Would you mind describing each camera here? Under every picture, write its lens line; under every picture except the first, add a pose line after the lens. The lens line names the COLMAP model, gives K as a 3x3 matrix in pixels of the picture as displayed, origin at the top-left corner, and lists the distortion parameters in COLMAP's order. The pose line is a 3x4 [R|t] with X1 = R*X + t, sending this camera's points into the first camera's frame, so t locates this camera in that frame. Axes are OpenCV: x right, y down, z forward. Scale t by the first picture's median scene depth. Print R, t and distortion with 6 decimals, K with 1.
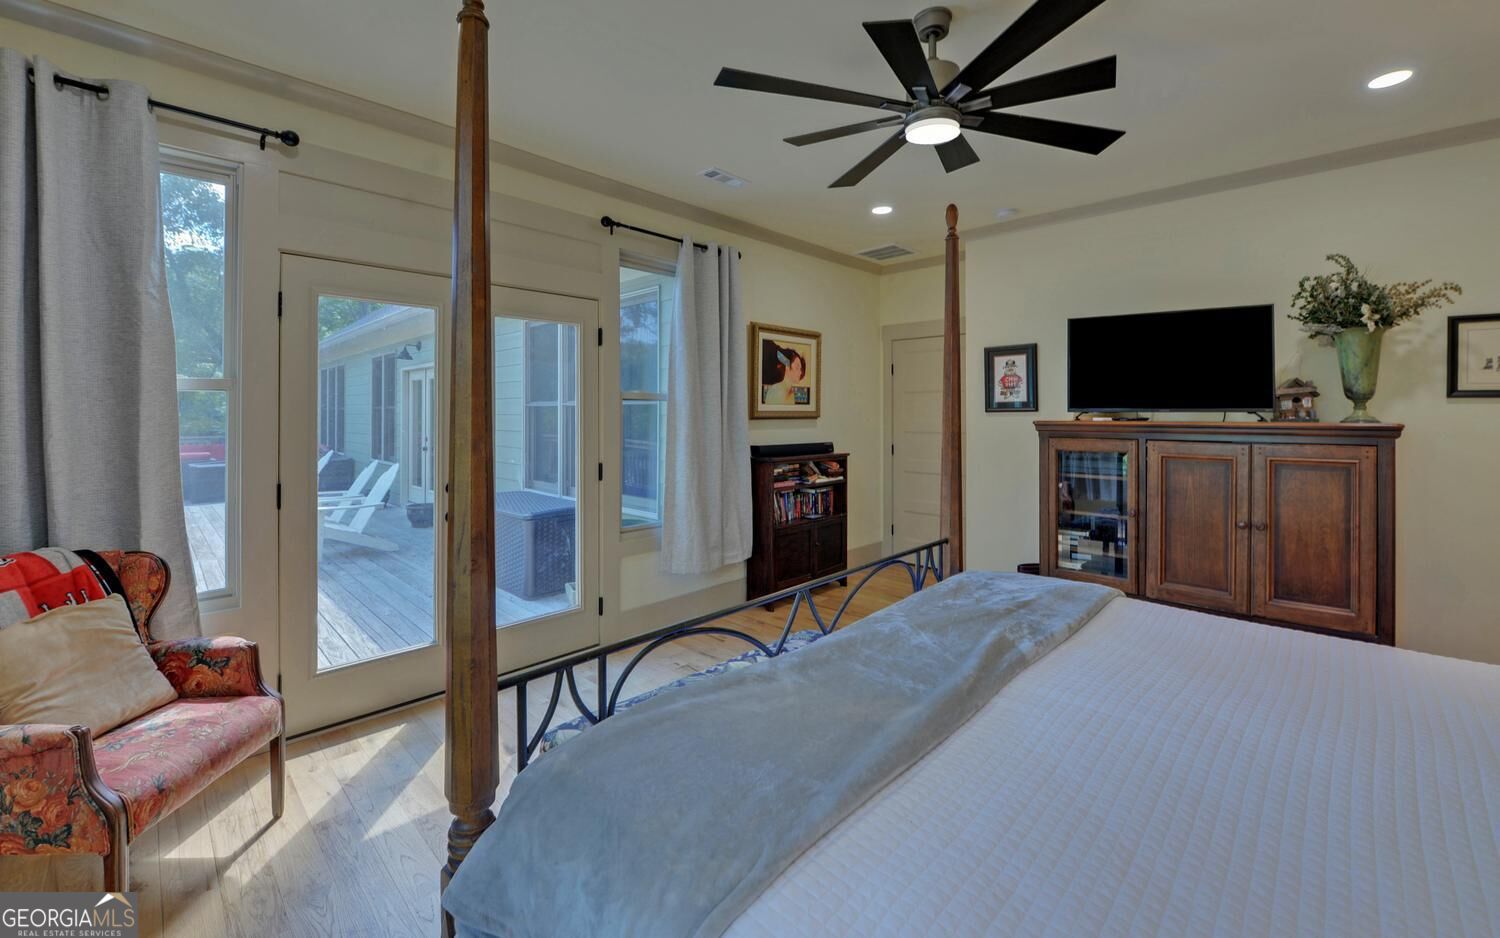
lens RADIAL K [[596.1, 0, 755.1], [0, 596.1, 435.2], [0, 0, 1]] dist [-0.025738, 0.000110]
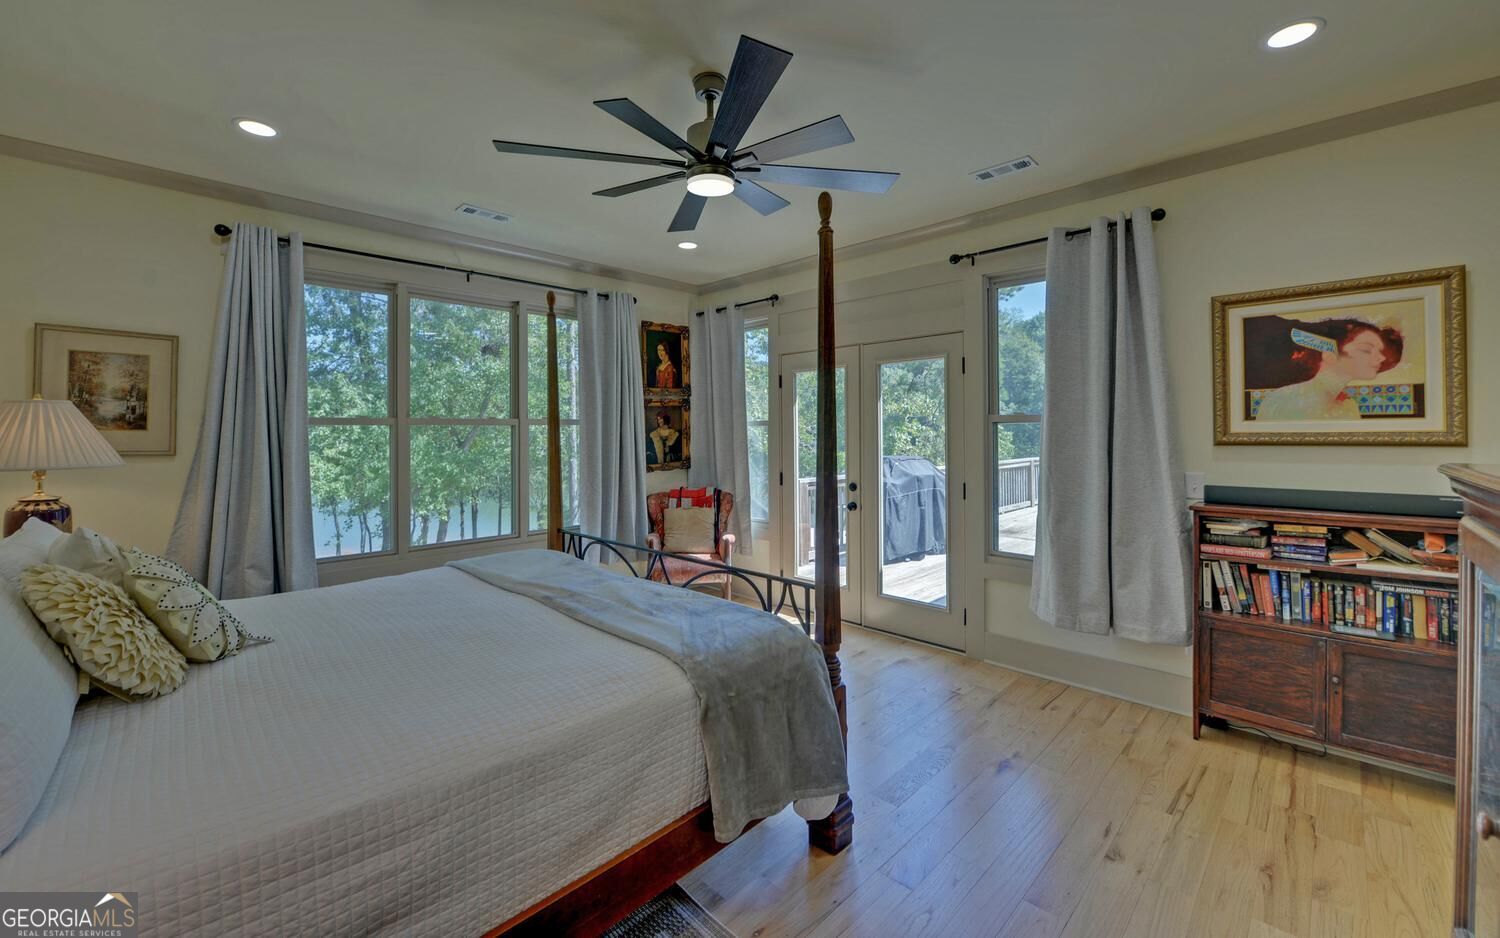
lens RADIAL K [[596.1, 0, 755.1], [0, 596.1, 435.2], [0, 0, 1]] dist [-0.025738, 0.000110]
pose [[-0.004995, -0.001370, -0.999987, 0.623256], [-0.035368, 0.999374, -0.001192, -0.018659], [0.999362, 0.035362, -0.005040, 0.485780]]
